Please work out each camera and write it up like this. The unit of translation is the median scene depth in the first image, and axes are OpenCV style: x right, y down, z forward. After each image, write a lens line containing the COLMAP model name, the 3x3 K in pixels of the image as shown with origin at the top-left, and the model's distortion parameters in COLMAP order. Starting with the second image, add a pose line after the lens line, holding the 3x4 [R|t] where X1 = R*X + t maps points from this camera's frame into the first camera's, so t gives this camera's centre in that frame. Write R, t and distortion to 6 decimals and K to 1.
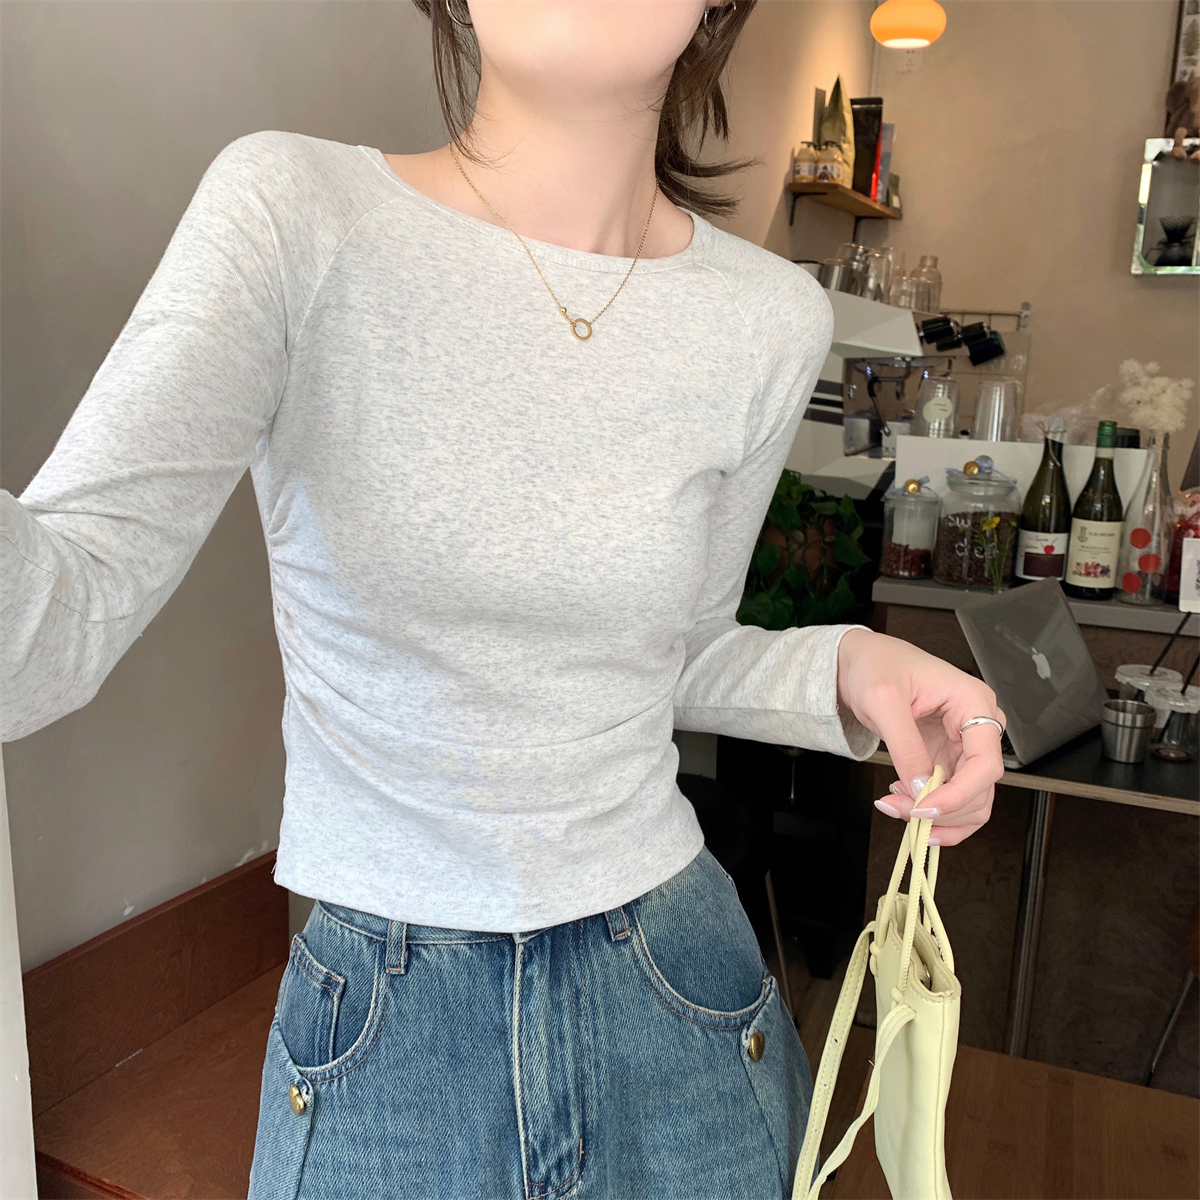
lens RADIAL K [[1181.4, 0, 600.0], [0, 1181.4, 600.0], [0, 0, 1]] dist [-0.012077, 0.006875]
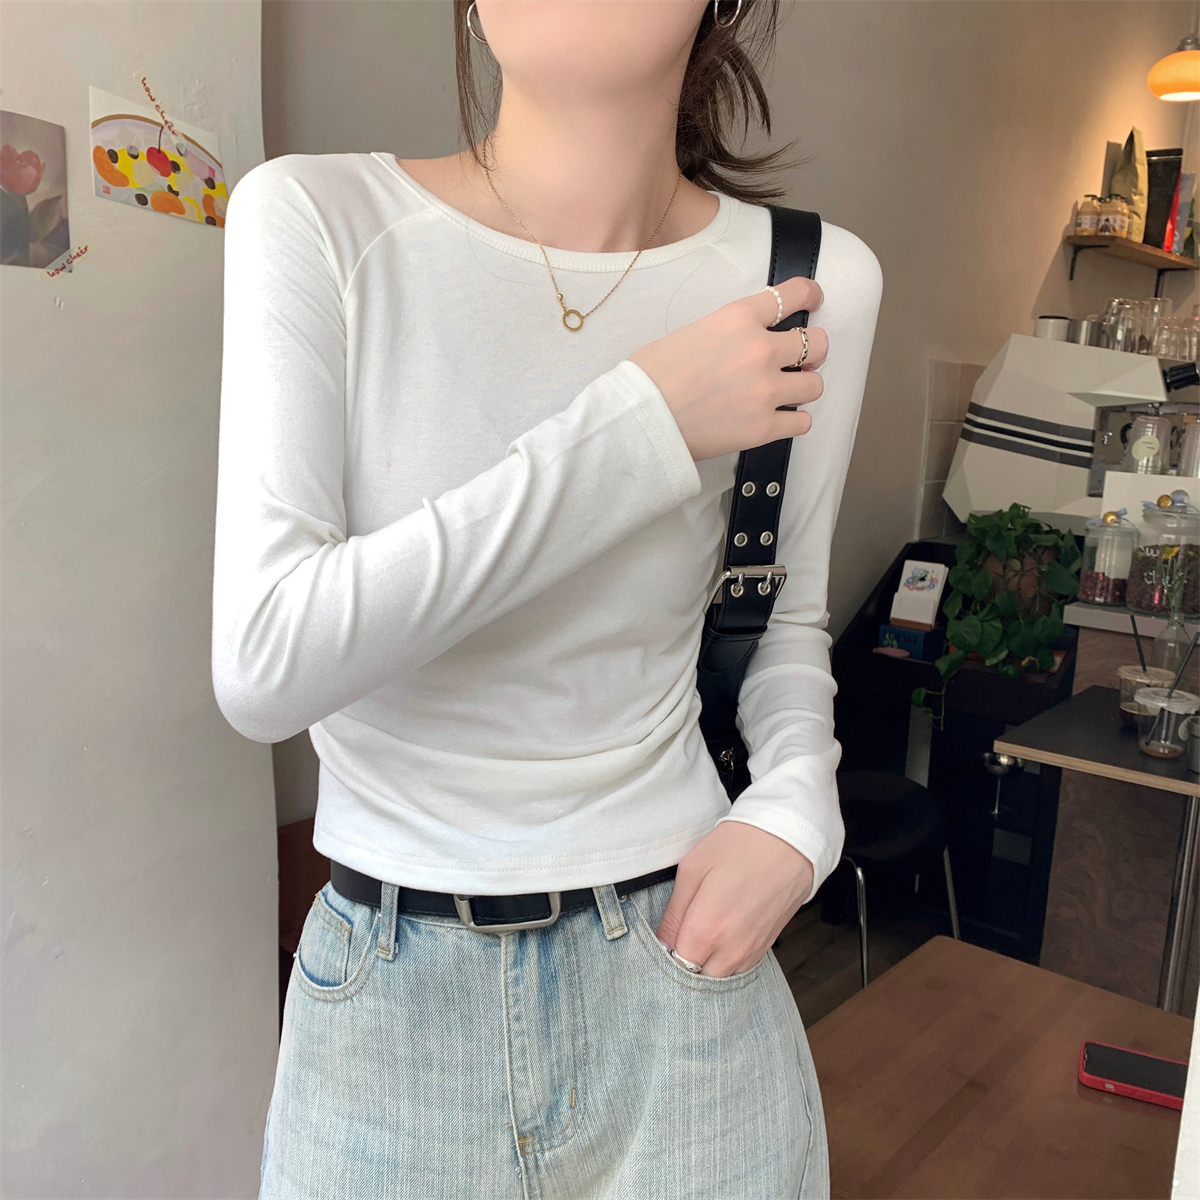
lens RADIAL K [[1176.4, 0, 600.0], [0, 1176.4, 600.0], [0, 0, 1]] dist [-0.094593, 0.142239]
pose [[0.959451, 0.063399, -0.274652, 0.110130], [-0.074245, 0.996810, -0.029267, 0.039340], [0.271921, 0.048472, 0.961098, -0.112942]]
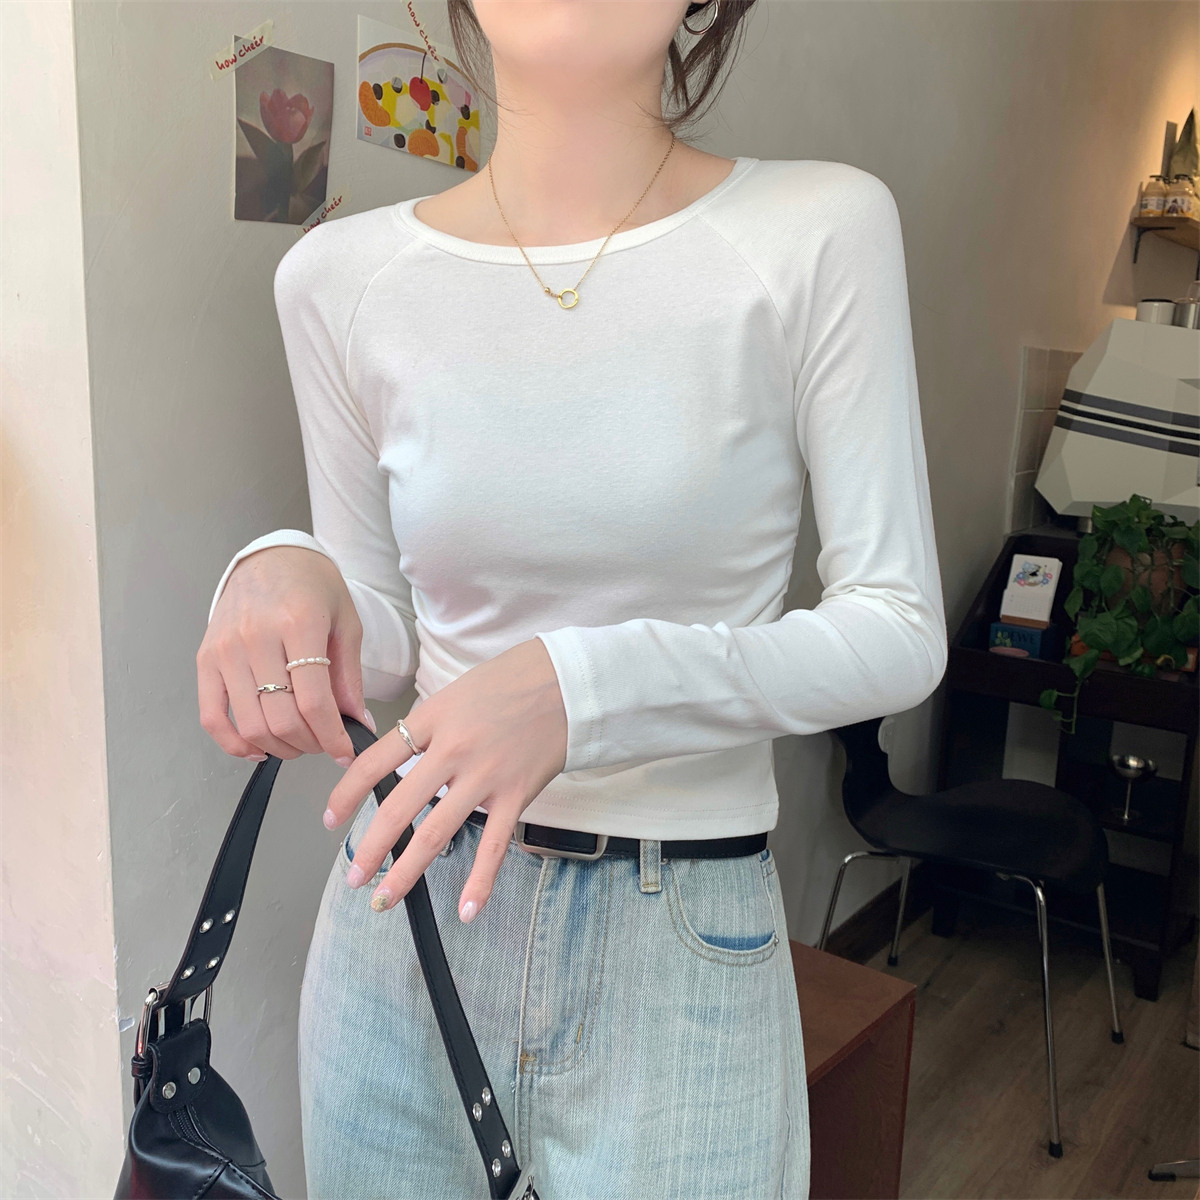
lens RADIAL K [[1188.7, 0, 628.3], [0, 1188.7, 593.3], [0, 0, 1]] dist [-0.106866, 0.165028]
pose [[0.975281, 0.050070, -0.215220, -0.051228], [-0.057850, 0.997874, -0.030002, 0.034393], [0.213260, 0.041711, 0.976105, -0.080793]]
